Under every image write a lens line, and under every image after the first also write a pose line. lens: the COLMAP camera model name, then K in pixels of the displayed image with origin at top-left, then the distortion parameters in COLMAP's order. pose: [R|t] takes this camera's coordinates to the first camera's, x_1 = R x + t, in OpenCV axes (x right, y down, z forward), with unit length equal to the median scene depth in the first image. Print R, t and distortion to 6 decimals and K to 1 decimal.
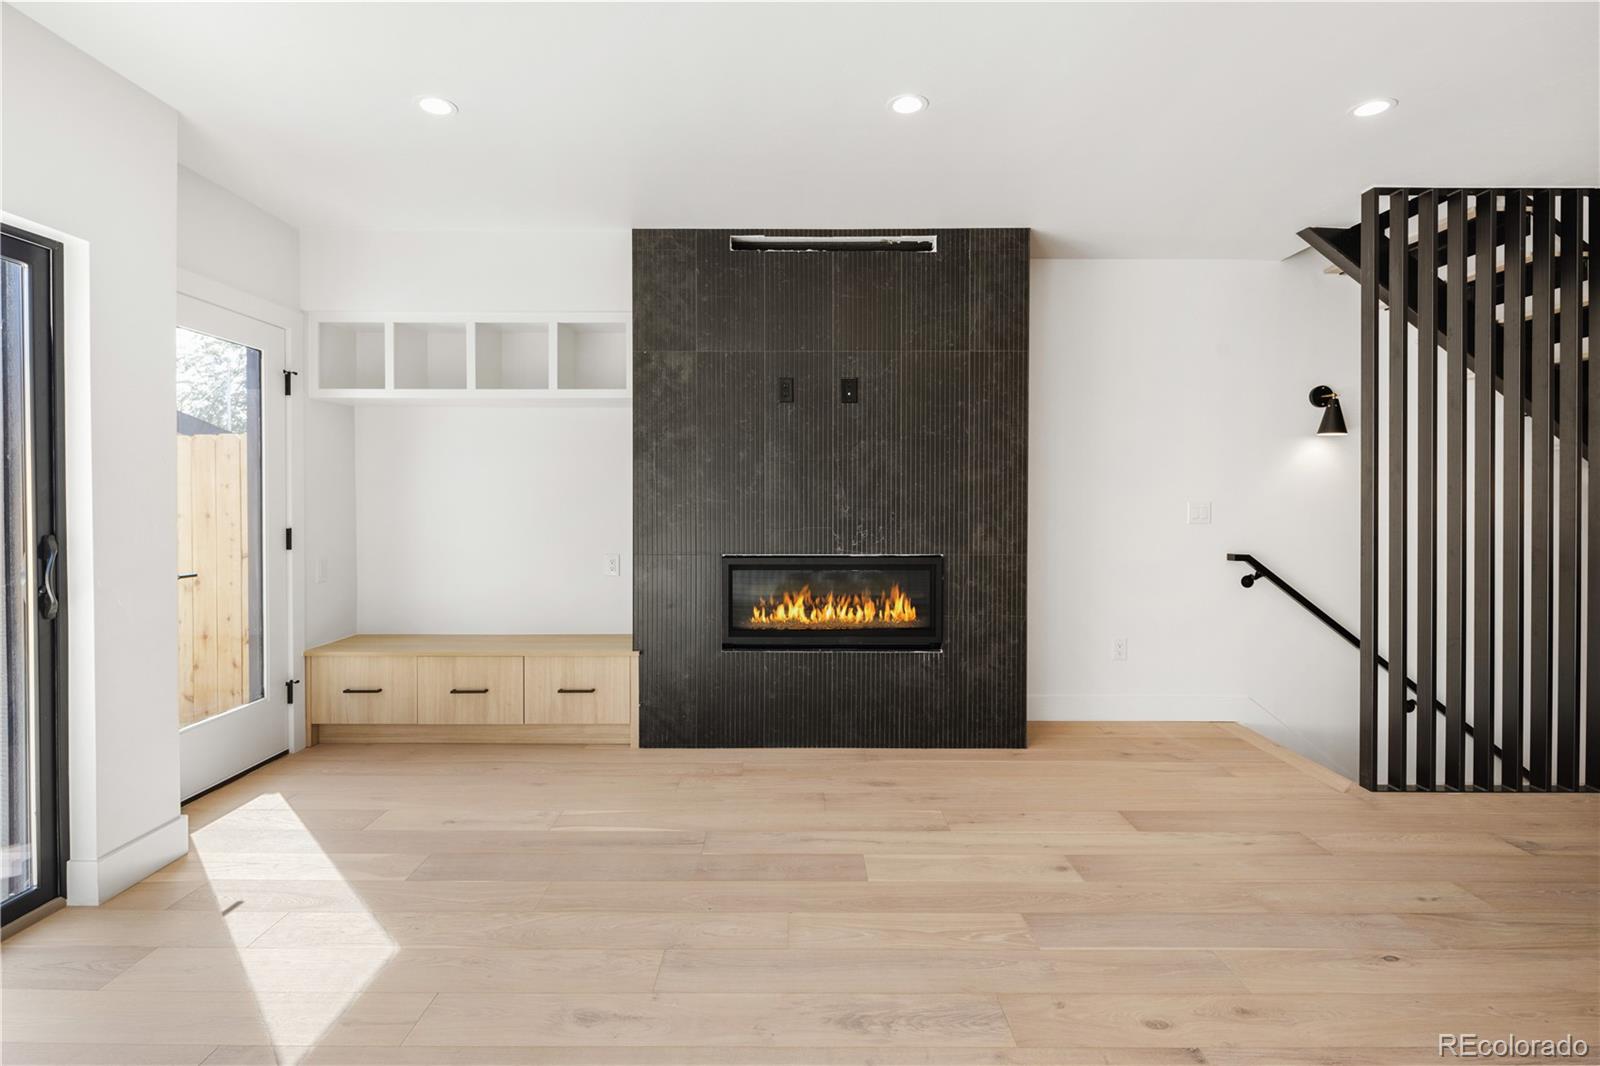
lens RADIAL K [[784.6, 0, 783.5], [0, 784.6, 510.0], [0, 0, 1]] dist [0.006150, -0.003604]
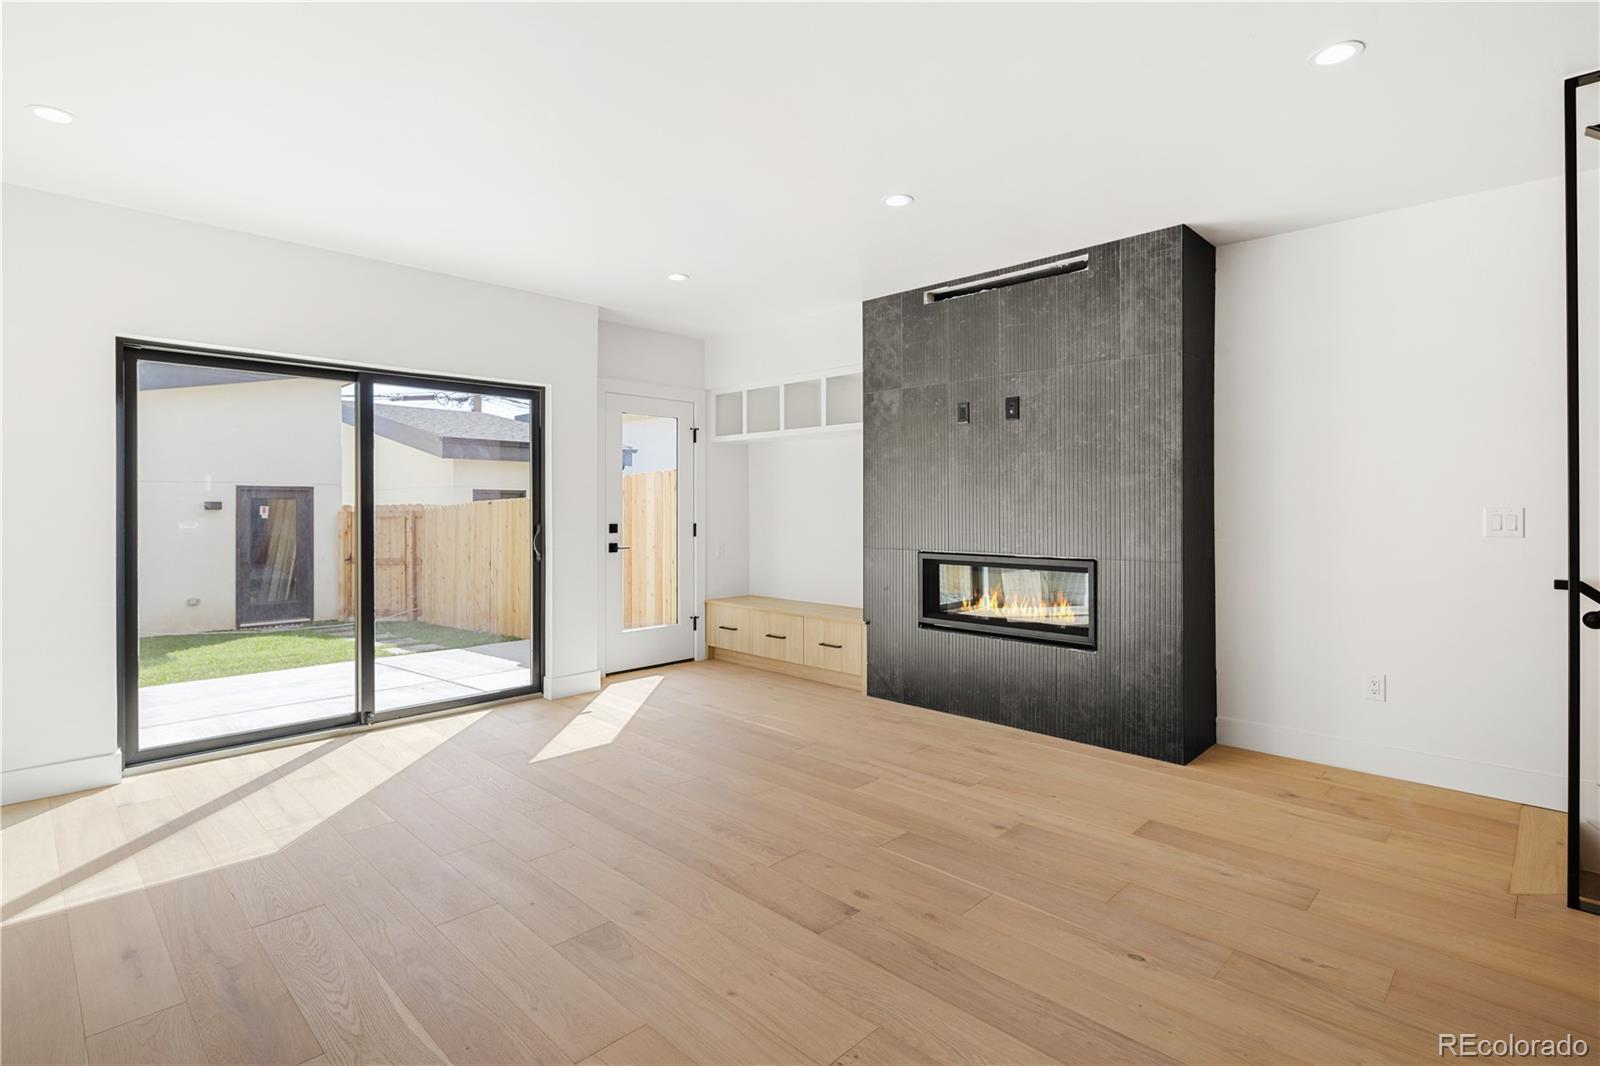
lens RADIAL K [[784.6, 0, 792.5], [0, 784.6, 517.7], [0, 0, 1]] dist [0.006150, -0.003604]
pose [[0.707394, 0.009799, -0.706752, 0.659147], [-0.011756, 0.999929, 0.002098, 0.005324], [0.706722, 0.006824, 0.707458, -0.016331]]
